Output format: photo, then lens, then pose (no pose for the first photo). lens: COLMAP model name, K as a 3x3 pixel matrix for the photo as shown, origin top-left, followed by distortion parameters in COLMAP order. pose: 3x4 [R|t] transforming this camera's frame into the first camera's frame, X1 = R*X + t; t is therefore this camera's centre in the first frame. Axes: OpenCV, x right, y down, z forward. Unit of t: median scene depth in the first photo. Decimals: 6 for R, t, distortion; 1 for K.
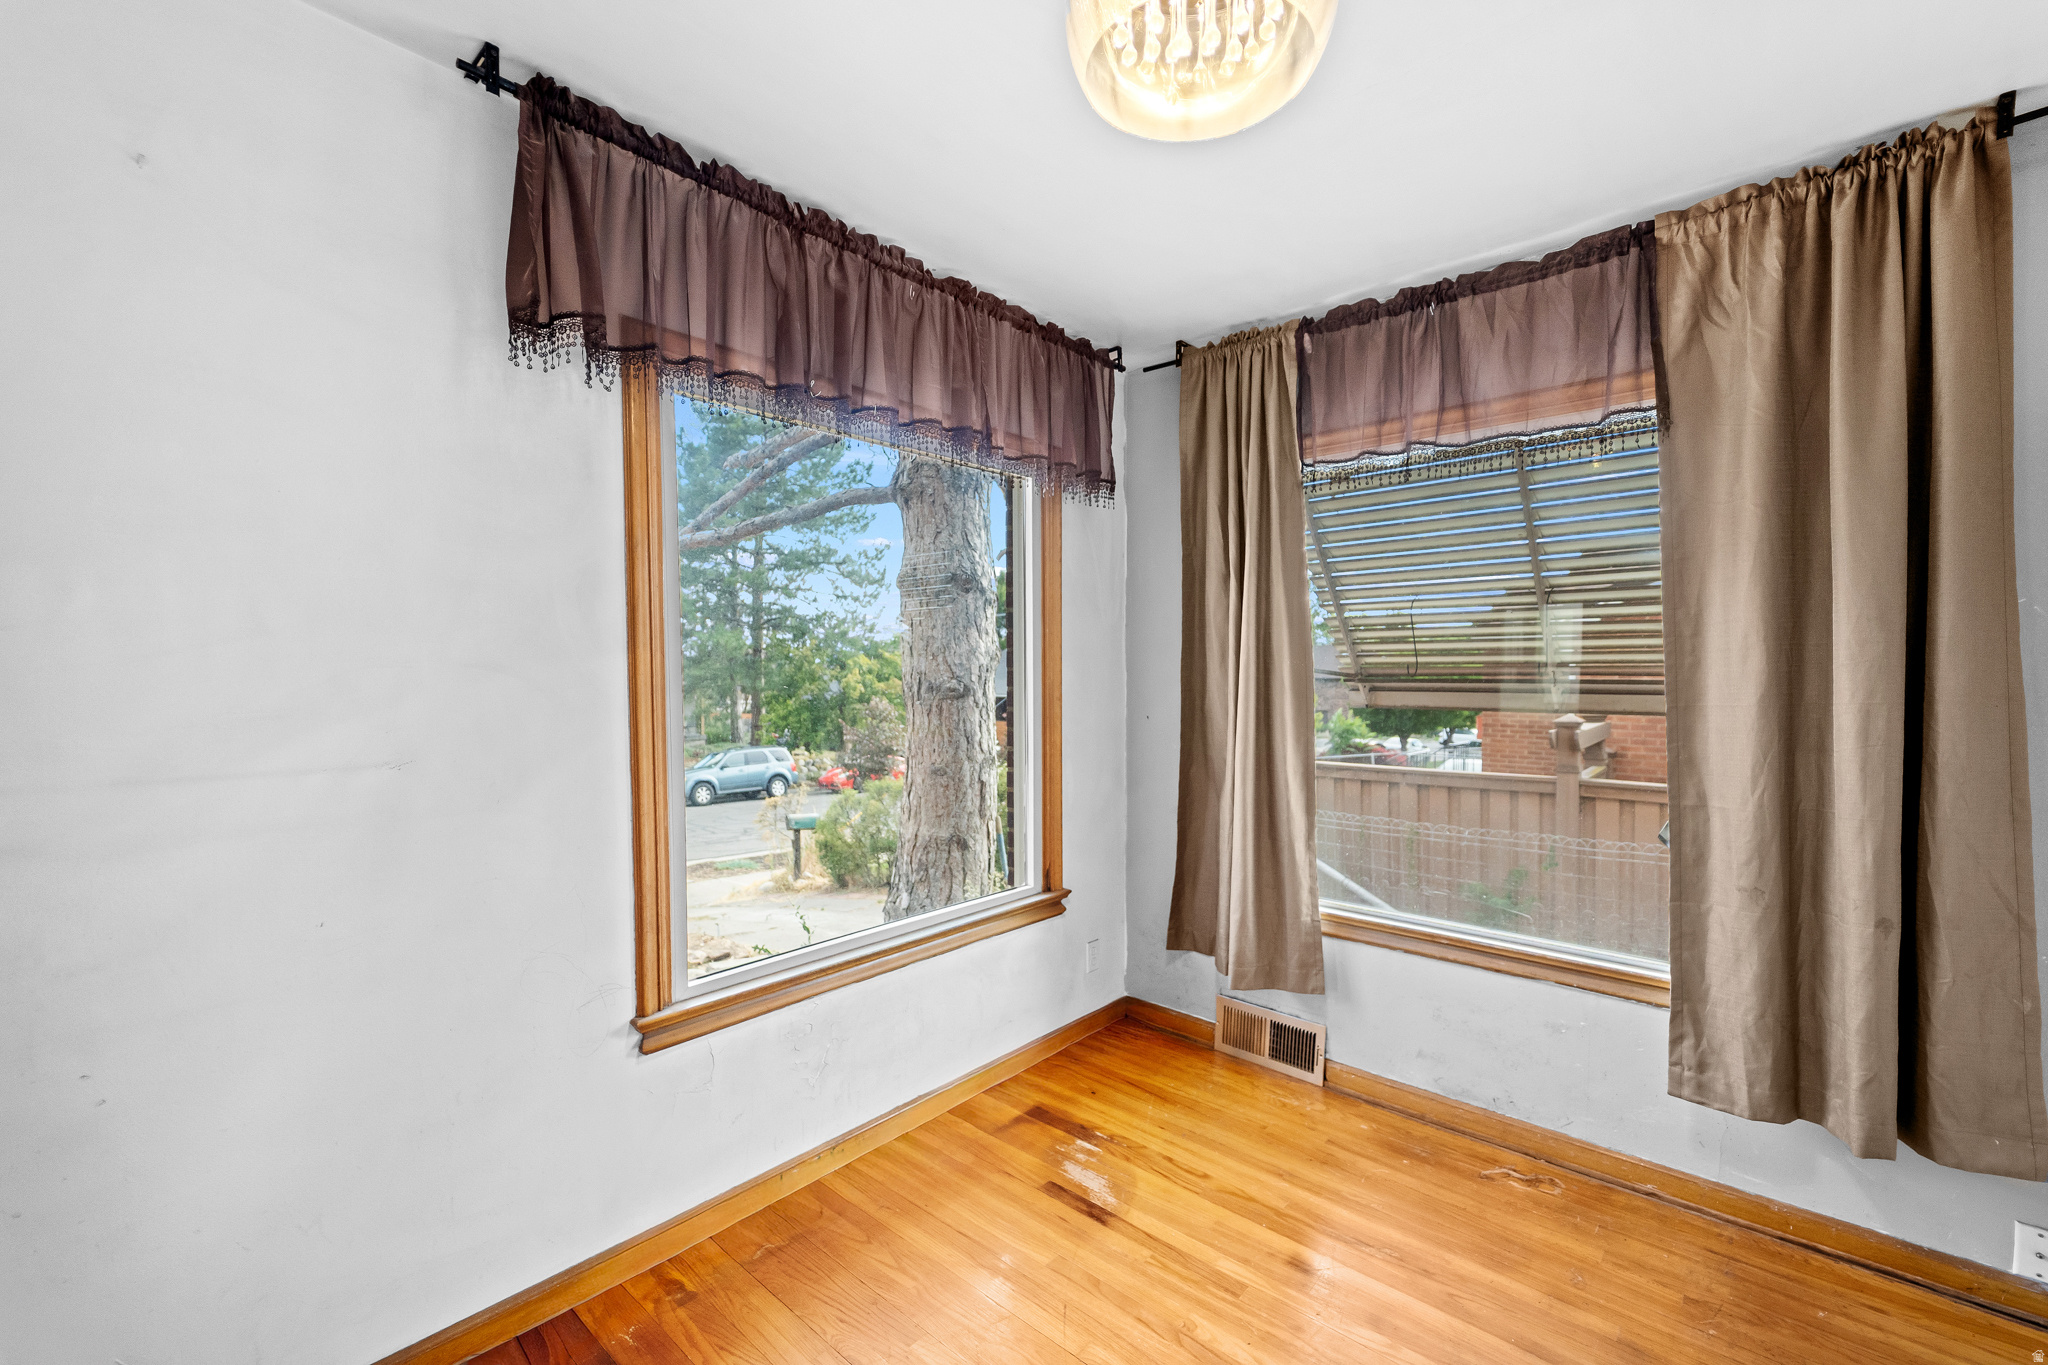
lens RADIAL K [[836.9, 0, 1046.8], [0, 836.9, 708.4], [0, 0, 1]] dist [0.000166, -0.001637]
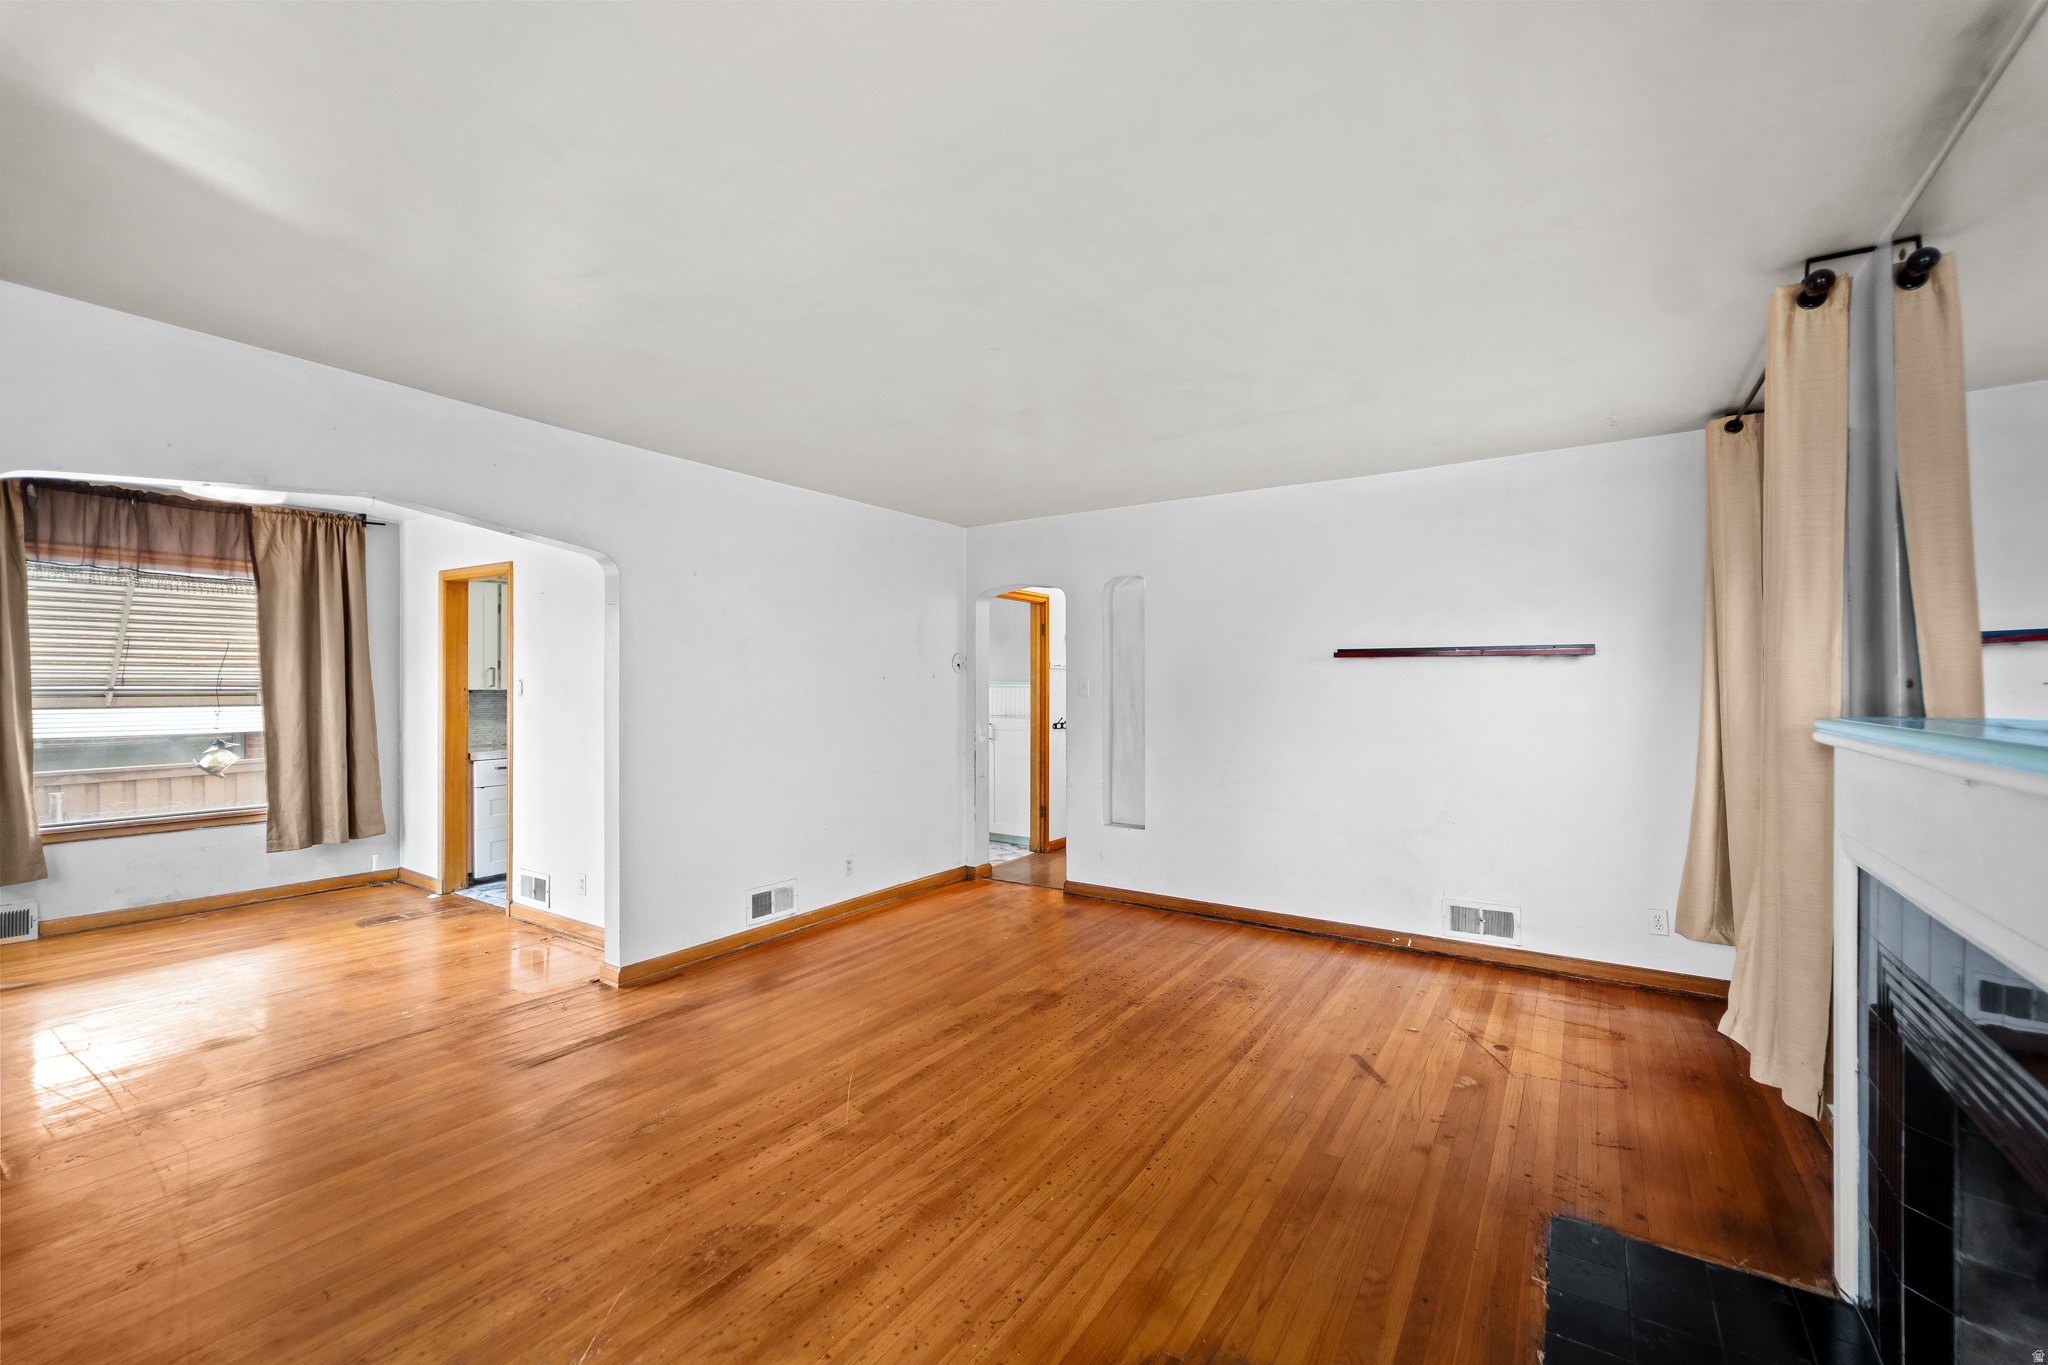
lens RADIAL K [[836.9, 0, 1027.3], [0, 836.9, 683.5], [0, 0, 1]] dist [0.000166, -0.001637]
pose [[-0.136664, -0.001884, 0.990616, -2.050701], [0.041866, 0.999094, 0.007676, 0.031663], [-0.989732, 0.042522, -0.136461, -0.933709]]
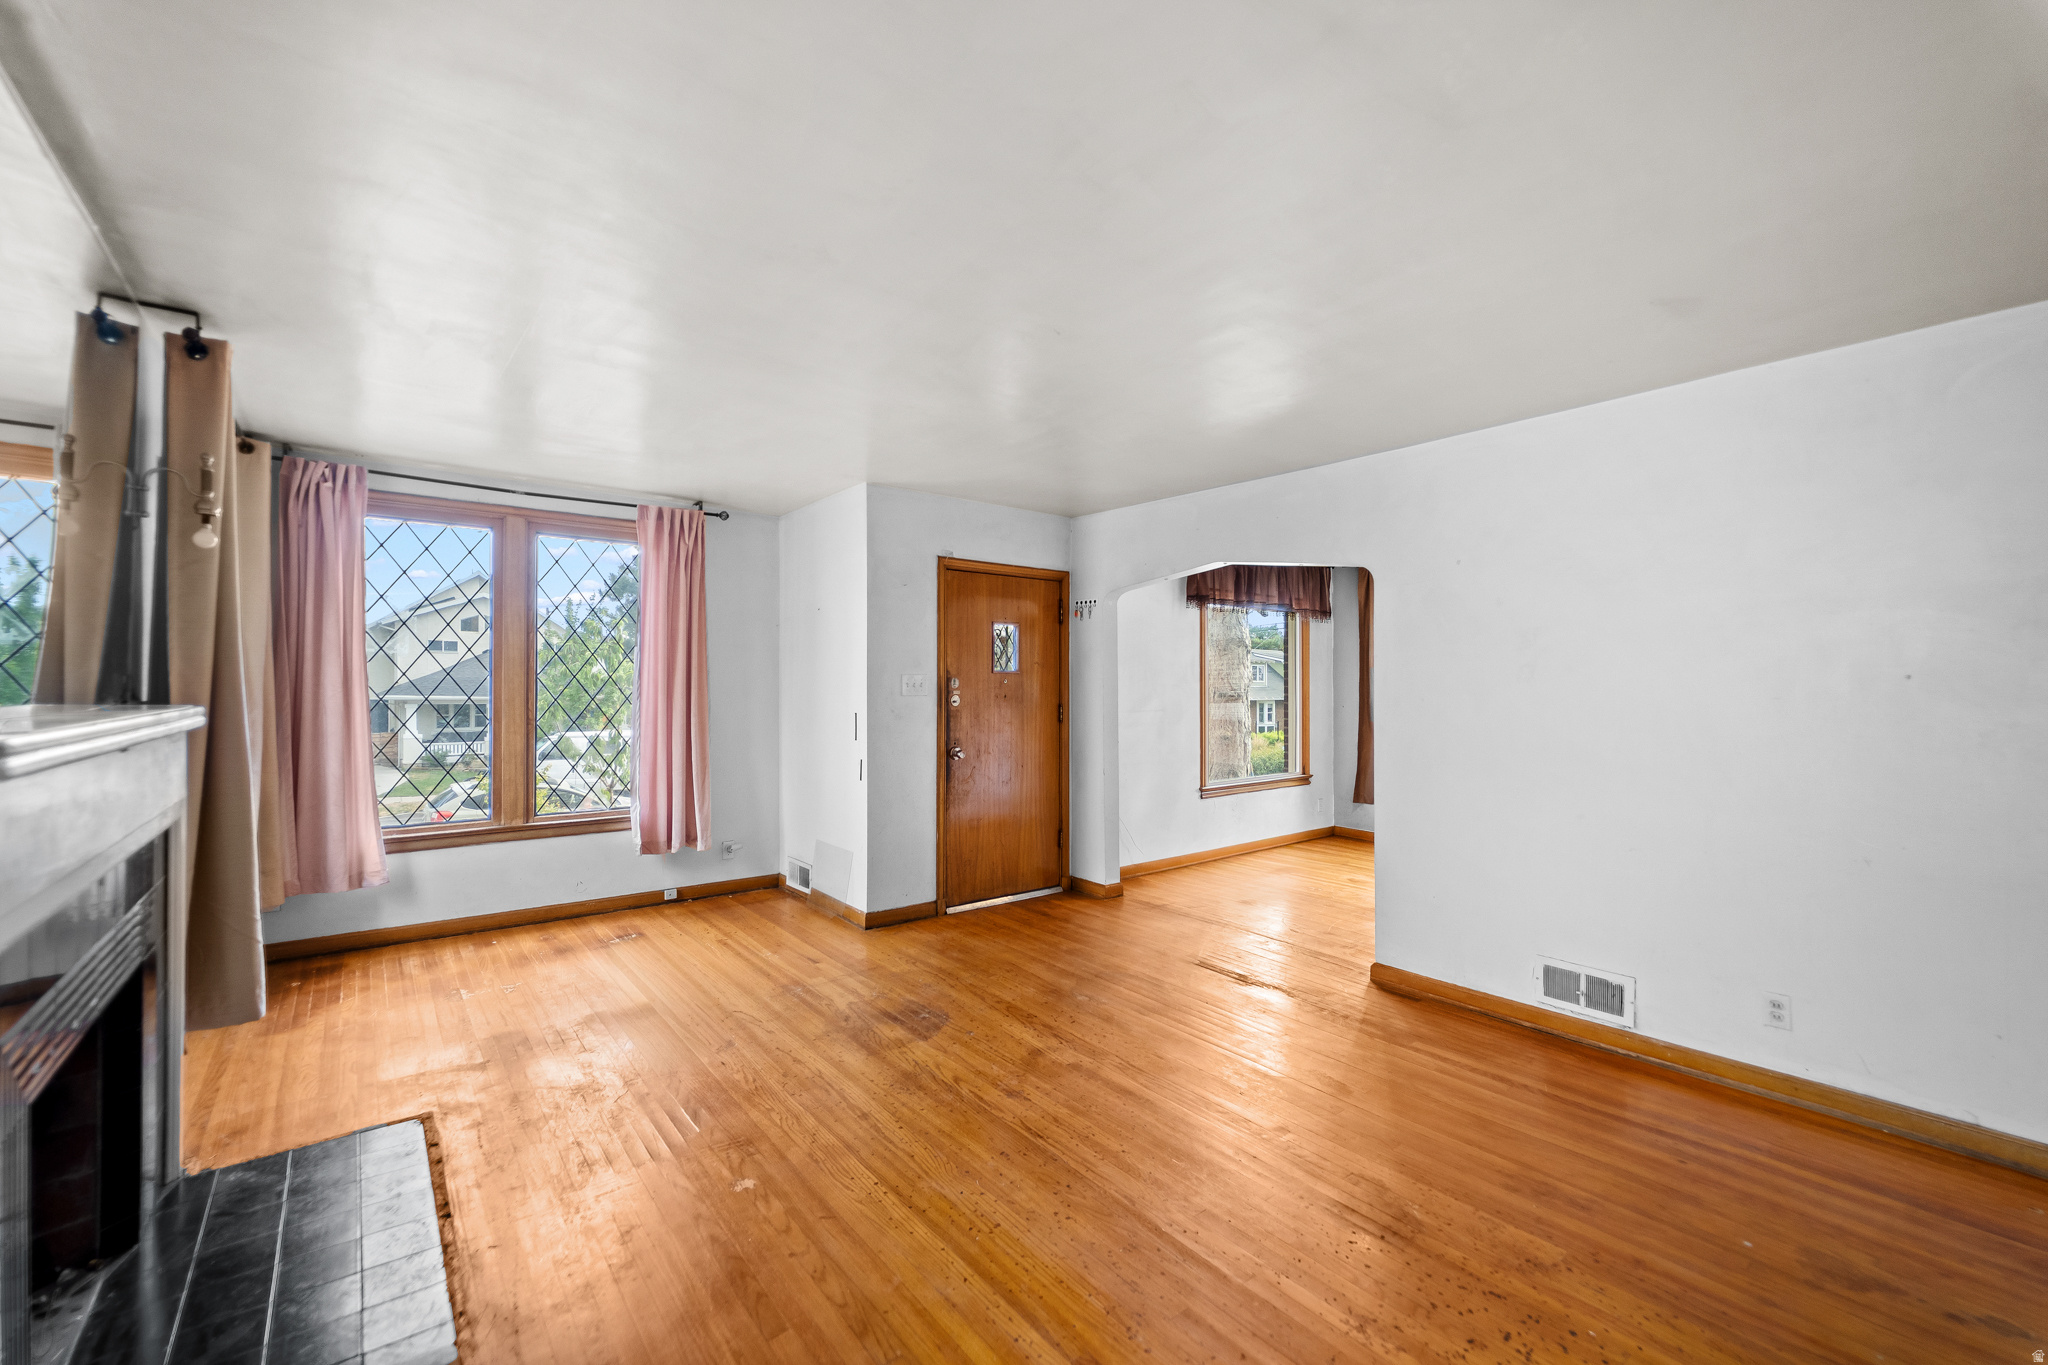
lens RADIAL K [[836.9, 0, 1027.5], [0, 836.9, 686.1], [0, 0, 1]] dist [0.000166, -0.001637]
pose [[0.983970, 0.003095, -0.178308, -0.525605], [-0.010801, 0.999048, -0.042264, 0.096016], [0.178008, 0.043512, 0.983067, -2.330483]]
